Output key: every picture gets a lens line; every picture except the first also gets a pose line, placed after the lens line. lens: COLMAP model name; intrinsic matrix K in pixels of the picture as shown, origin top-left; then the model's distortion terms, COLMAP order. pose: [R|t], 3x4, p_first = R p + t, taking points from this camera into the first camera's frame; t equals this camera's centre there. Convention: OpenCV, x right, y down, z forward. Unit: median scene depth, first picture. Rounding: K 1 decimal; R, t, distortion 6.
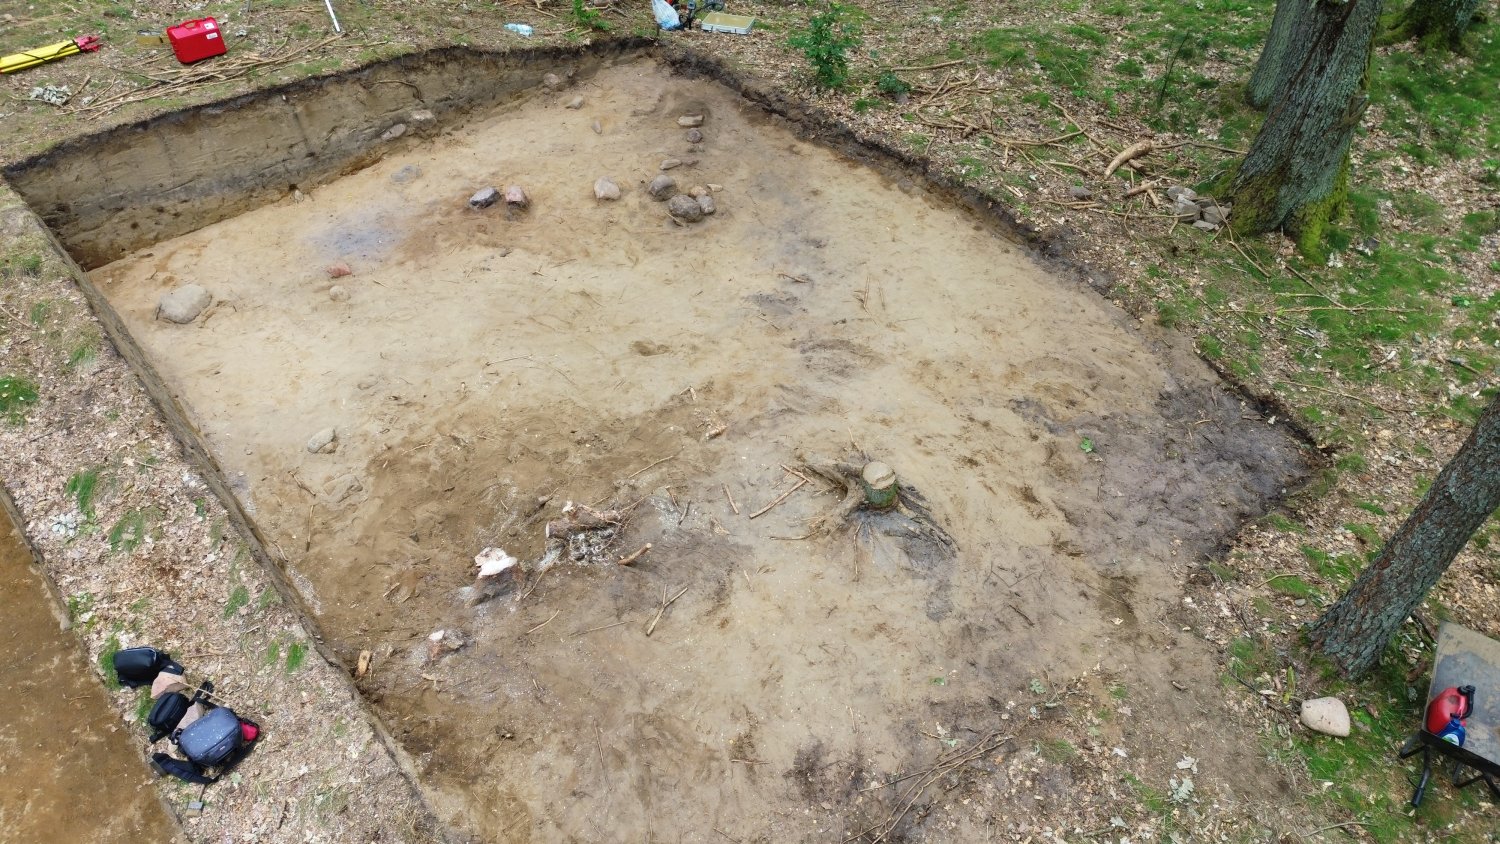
lens RADIAL K [[1064.5, 0, 750.0], [0, 1064.5, 422.0], [0, 0, 1]] dist [0.094796, -0.101289]
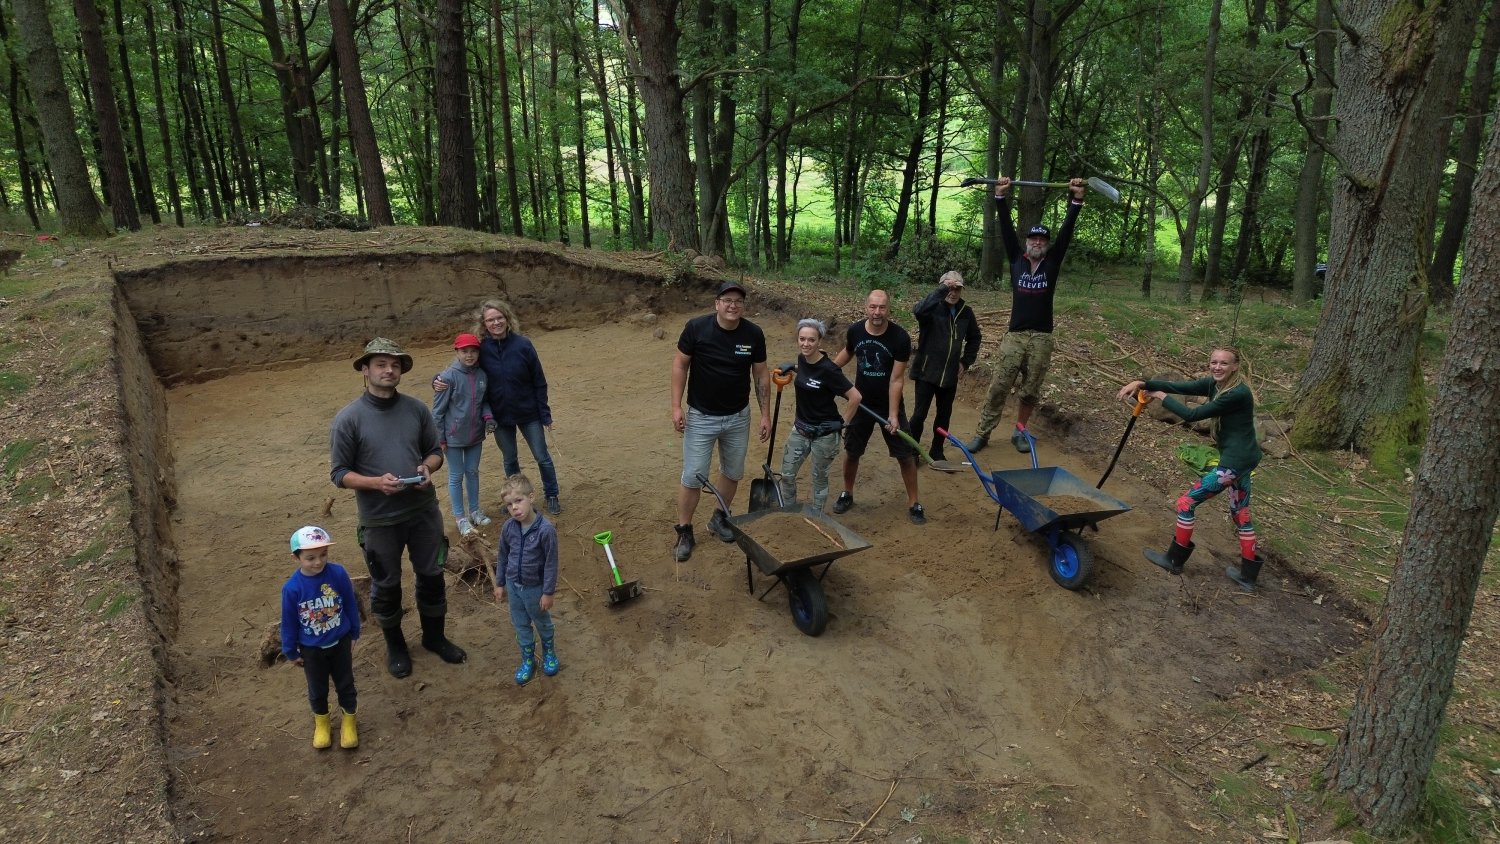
lens RADIAL K [[1064.5, 0, 750.0], [0, 1064.5, 422.0], [0, 0, 1]] dist [0.094796, -0.101289]
pose [[0.979305, 0.080355, -0.185756, 0.169404], [-0.146990, 0.913292, -0.379858, 0.221312], [0.139126, 0.399301, 0.906202, 0.108847]]
